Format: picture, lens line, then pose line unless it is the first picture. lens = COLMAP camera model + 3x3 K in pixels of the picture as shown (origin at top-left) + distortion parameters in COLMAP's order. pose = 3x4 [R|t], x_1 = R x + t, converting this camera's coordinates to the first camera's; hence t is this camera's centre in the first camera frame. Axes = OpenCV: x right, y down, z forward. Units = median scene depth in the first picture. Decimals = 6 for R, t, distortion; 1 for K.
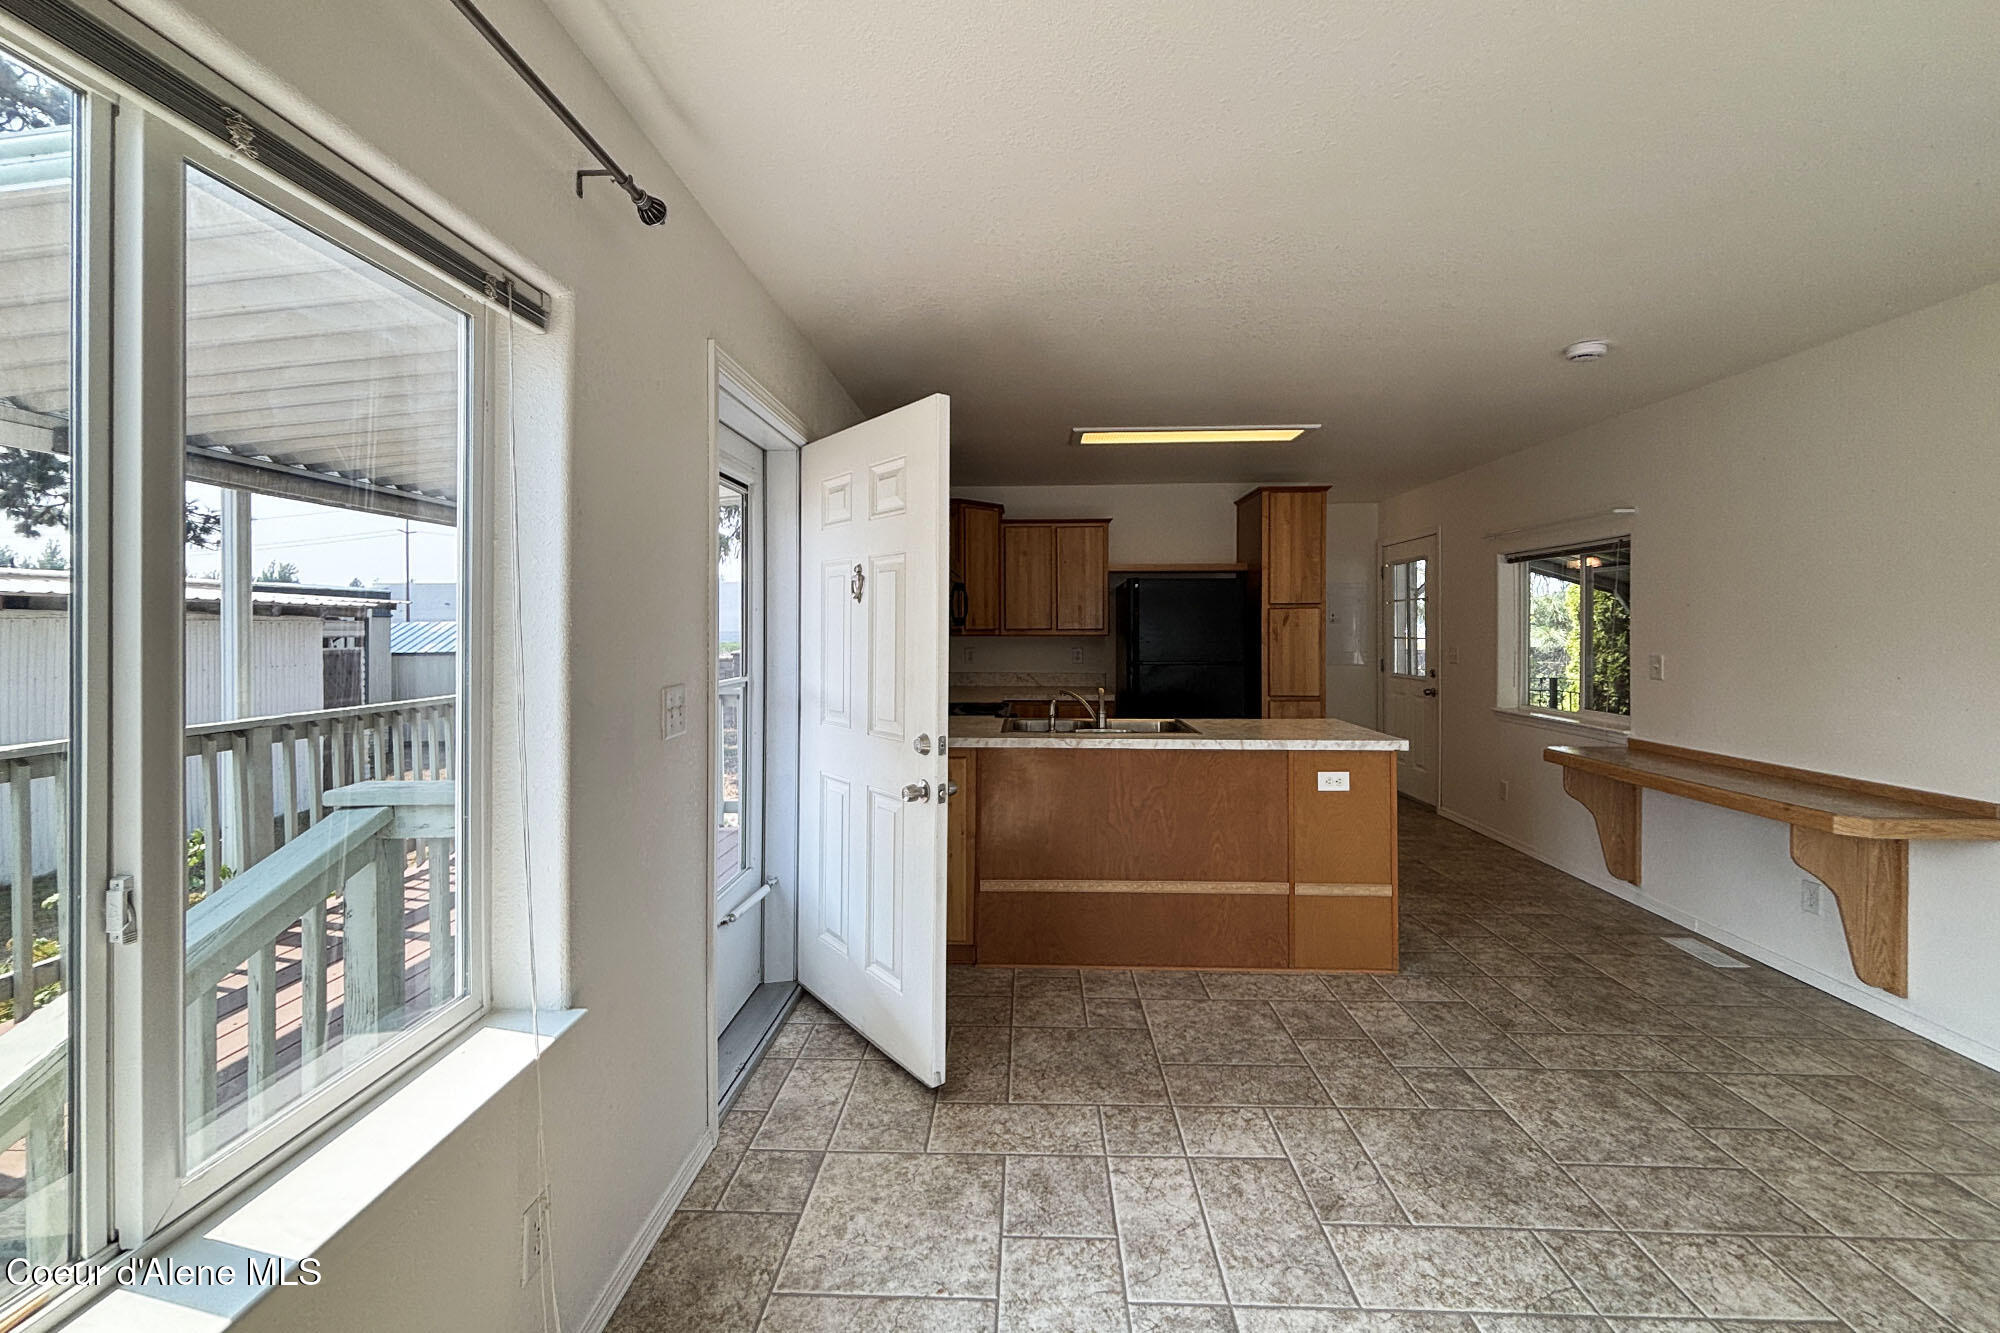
lens RADIAL K [[830.5, 0, 993.6], [0, 830.5, 640.7], [0, 0, 1]] dist [0.021374, 0.000283]
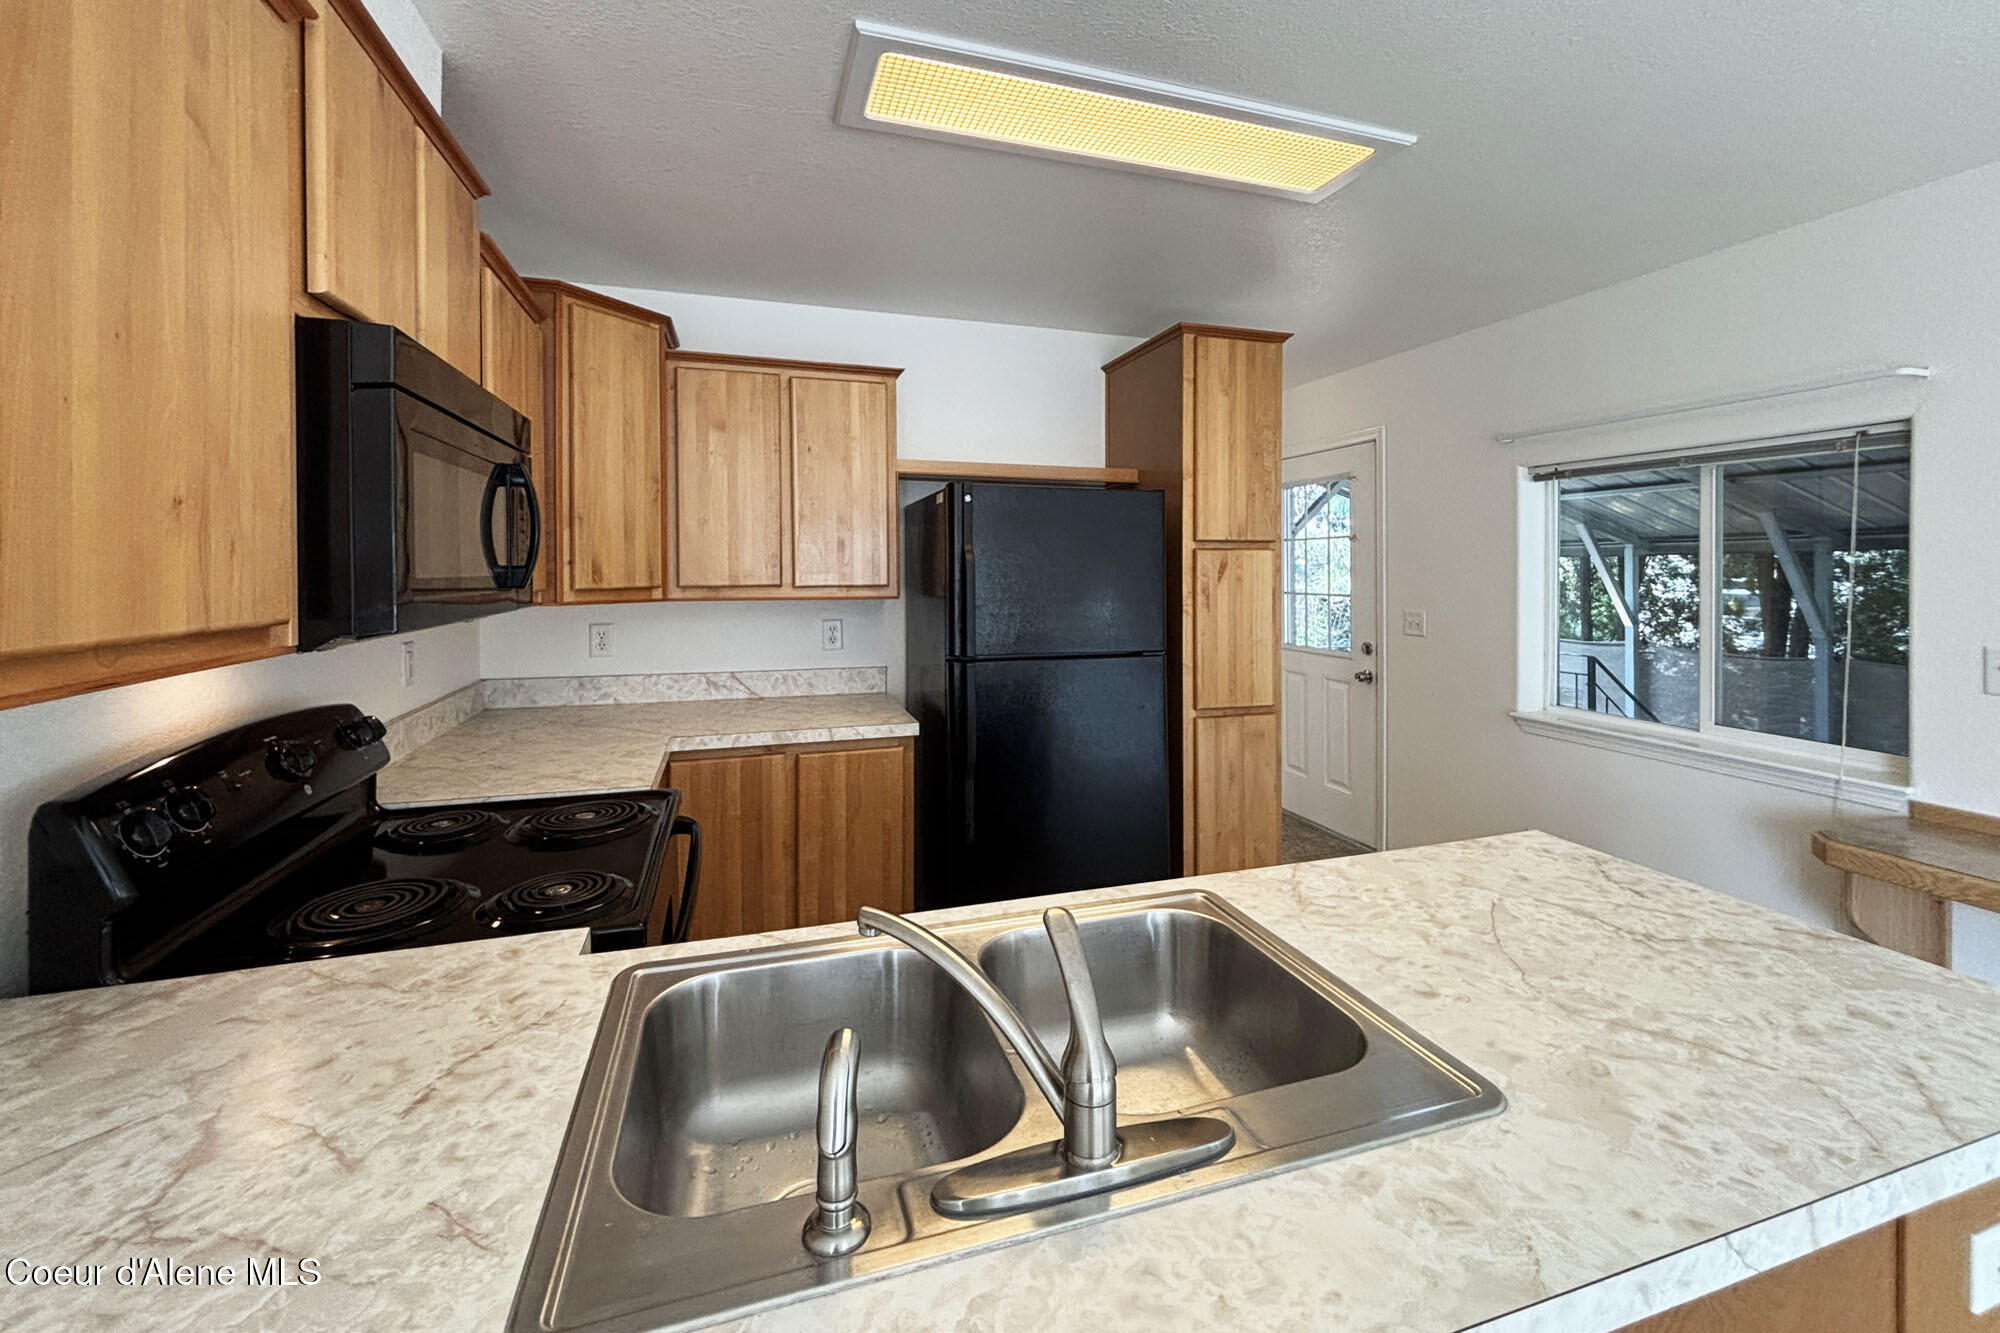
lens RADIAL K [[780.5, 0, 994.9], [0, 780.5, 581.8], [0, 0, 1]] dist [0.001322, 0.000089]
pose [[0.938726, -0.002703, 0.344654, 0.032399], [0.001387, 0.999991, 0.004064, -0.019391], [-0.344662, -0.003337, 0.938721, 0.567095]]
